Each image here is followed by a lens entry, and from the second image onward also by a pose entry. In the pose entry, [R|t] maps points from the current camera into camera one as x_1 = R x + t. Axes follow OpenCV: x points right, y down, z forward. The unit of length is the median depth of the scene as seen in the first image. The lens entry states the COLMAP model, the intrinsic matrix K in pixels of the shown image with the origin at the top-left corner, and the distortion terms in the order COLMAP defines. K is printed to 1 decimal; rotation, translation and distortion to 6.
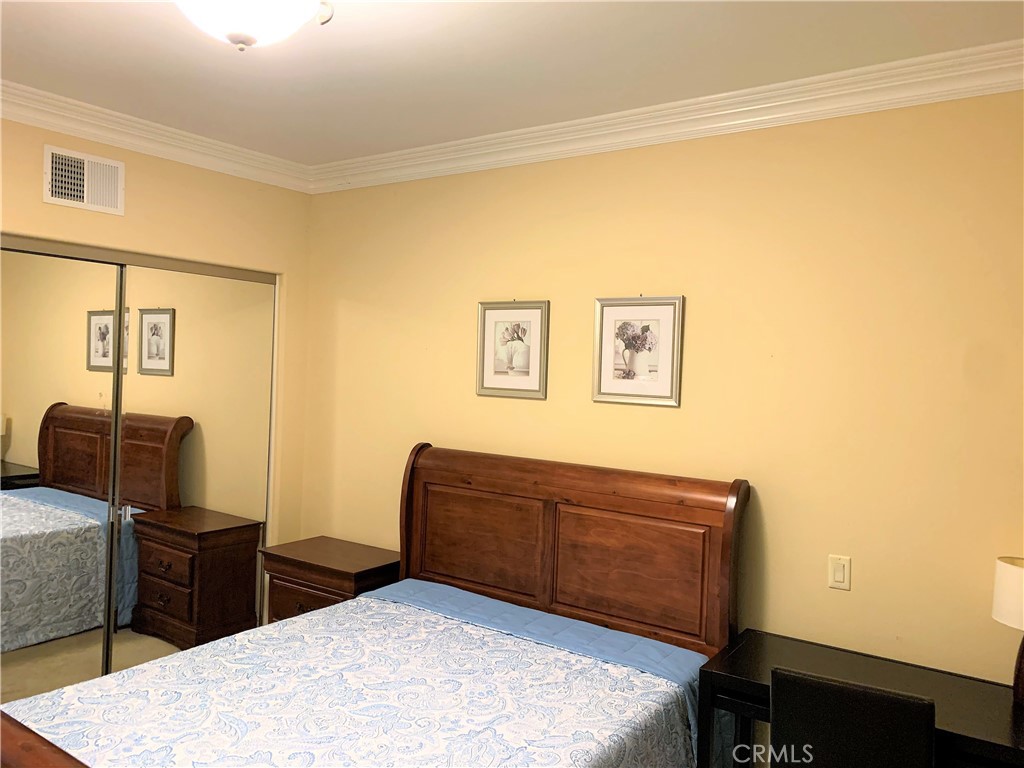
lens RADIAL K [[788.4, 0, 471.8], [0, 788.4, 365.2], [0, 0, 1]] dist [0.064367, -0.006601]
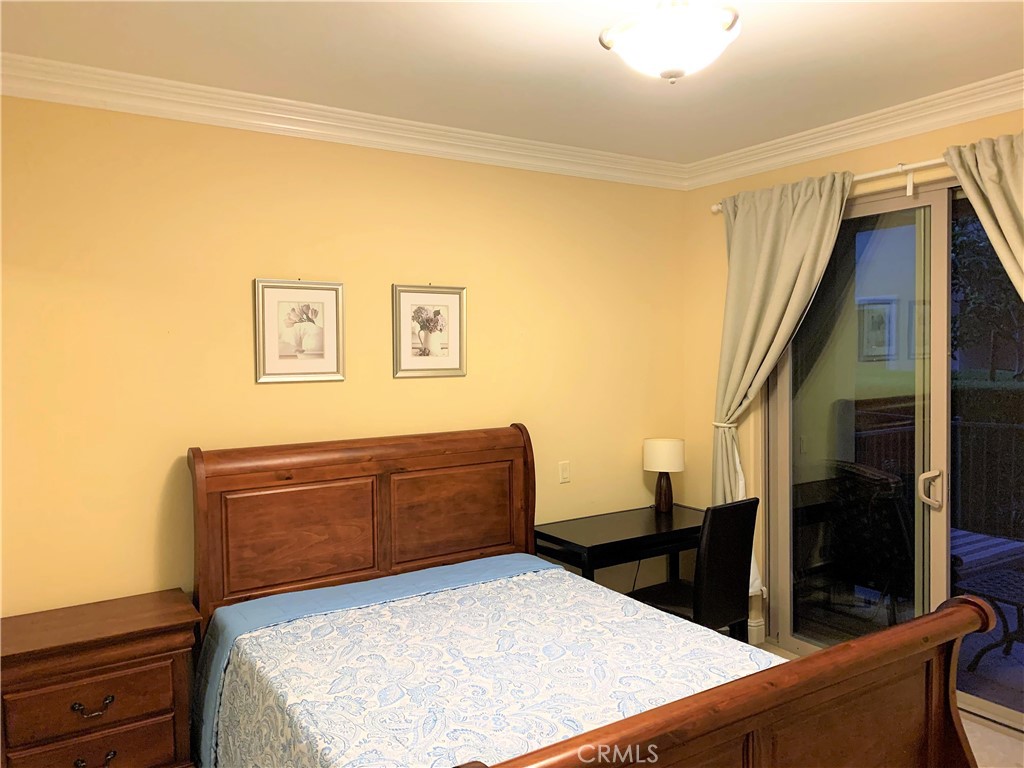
lens RADIAL K [[788.4, 0, 511.1], [0, 788.4, 381.7], [0, 0, 1]] dist [0.064367, -0.006601]
pose [[0.338991, -0.073744, 0.937895, -0.845259], [0.021856, 0.997271, 0.070513, -0.023635], [-0.940536, -0.003405, 0.339678, 0.484040]]
